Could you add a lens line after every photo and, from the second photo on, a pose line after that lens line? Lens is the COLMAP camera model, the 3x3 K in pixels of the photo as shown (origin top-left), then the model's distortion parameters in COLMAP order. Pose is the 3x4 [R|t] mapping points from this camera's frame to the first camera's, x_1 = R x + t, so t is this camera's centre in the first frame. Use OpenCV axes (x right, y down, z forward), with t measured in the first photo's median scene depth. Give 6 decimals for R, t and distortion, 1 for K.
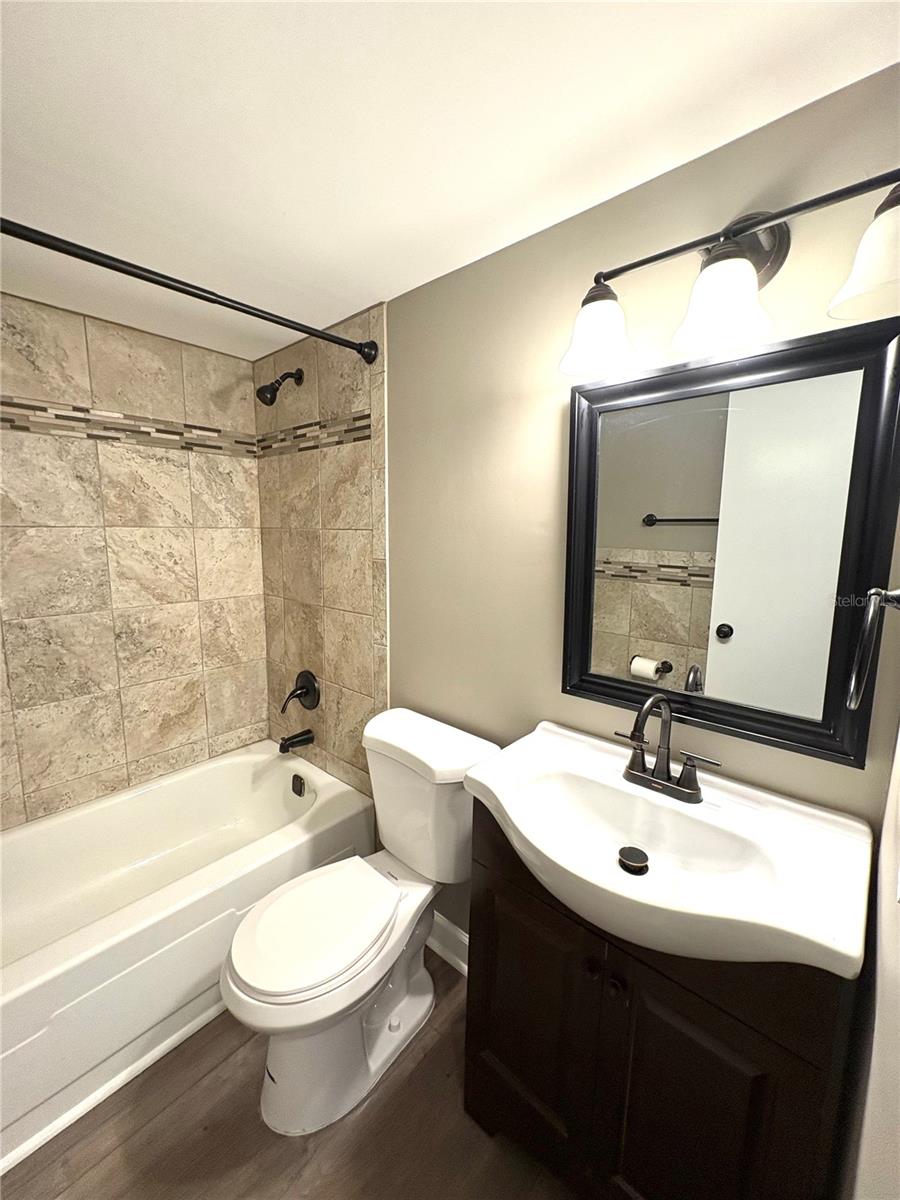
lens RADIAL K [[478.3, 0, 451.4], [0, 478.3, 599.4], [0, 0, 1]] dist [0.000555, 0.000235]
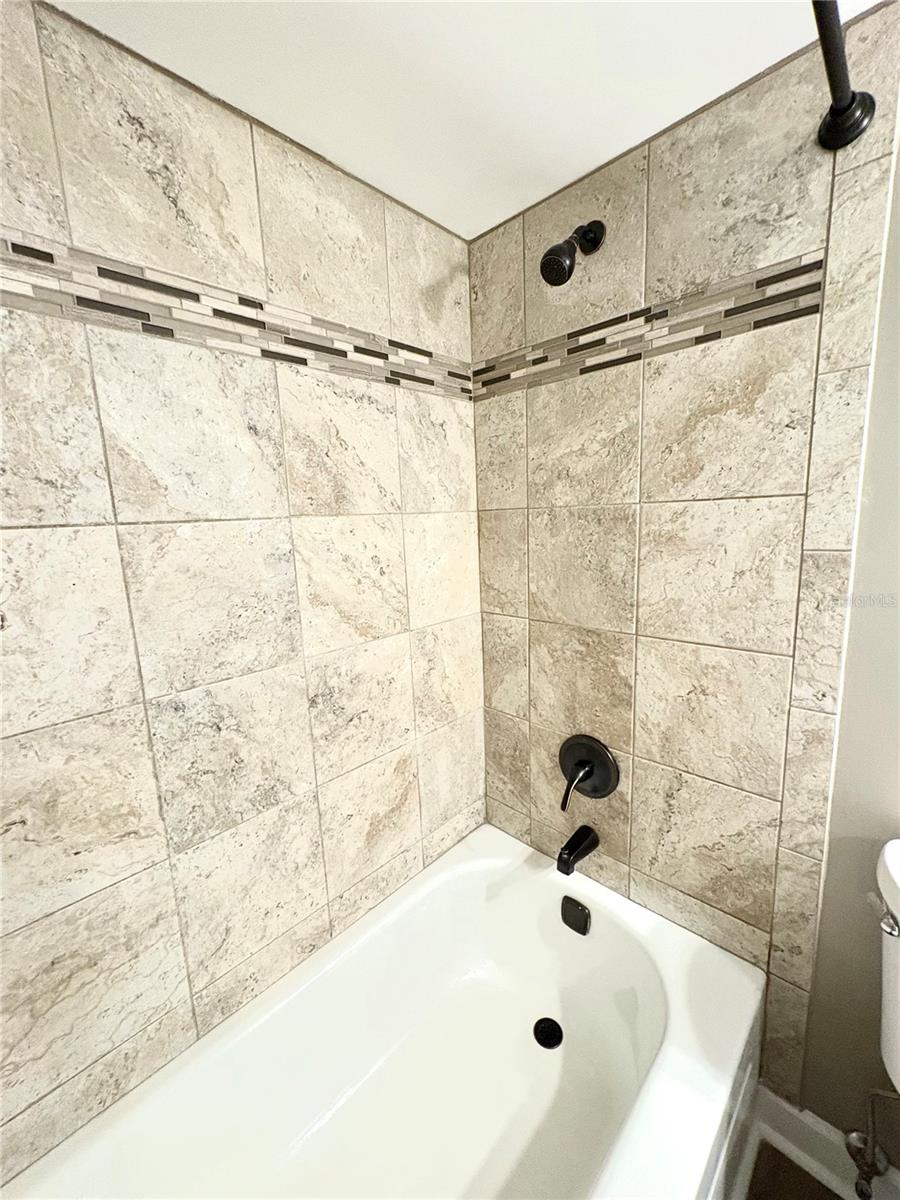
lens RADIAL K [[478.3, 0, 451.0], [0, 478.3, 599.1], [0, 0, 1]] dist [0.000555, 0.000235]
pose [[0.997587, -0.044038, -0.053674, -0.517246], [0.045343, 0.998699, 0.023333, -0.059790], [0.052576, -0.025711, 0.998286, 0.445997]]
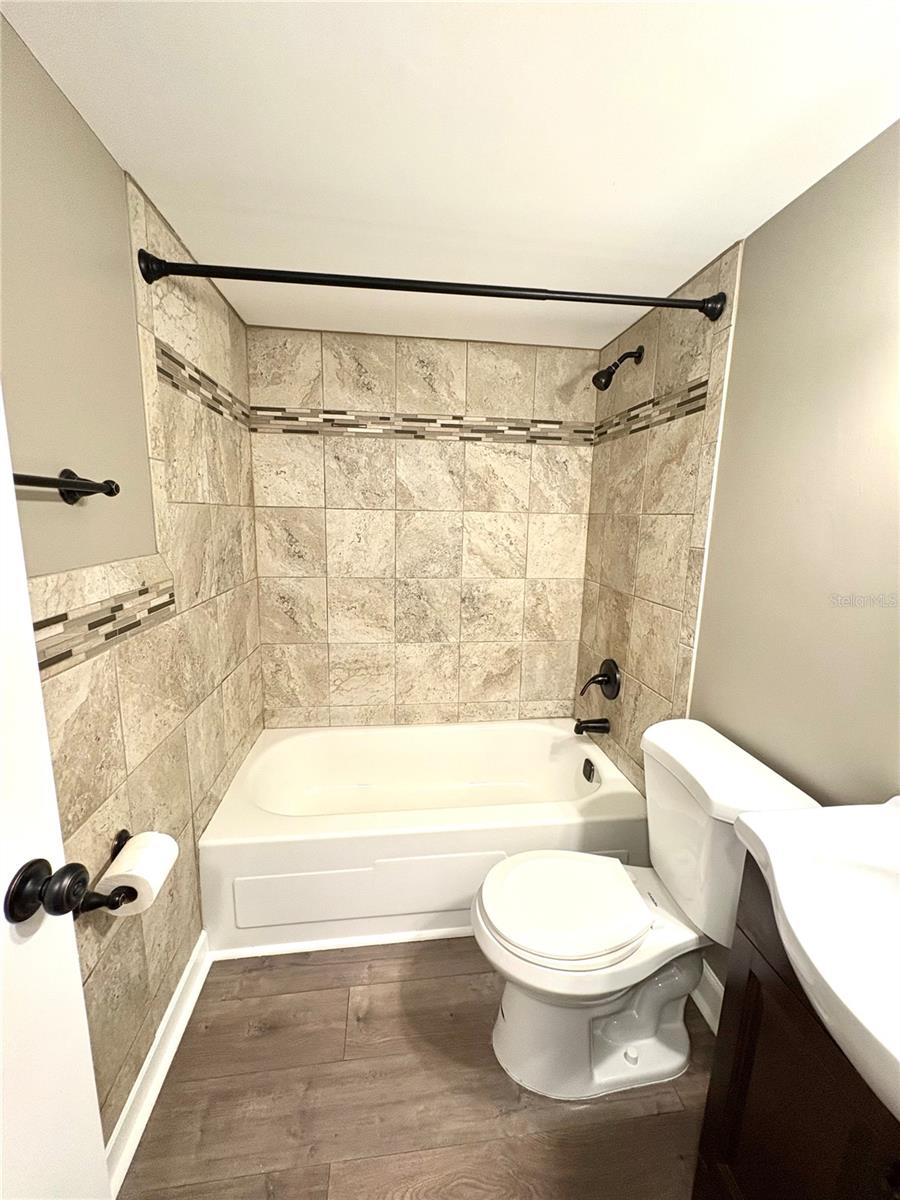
lens RADIAL K [[478.3, 0, 450.5], [0, 478.3, 599.8], [0, 0, 1]] dist [0.000555, 0.000235]
pose [[0.748427, 0.120596, -0.652161, 0.090391], [-0.110622, 0.992253, 0.056534, 0.010137], [0.653926, 0.029832, 0.755970, 0.046588]]
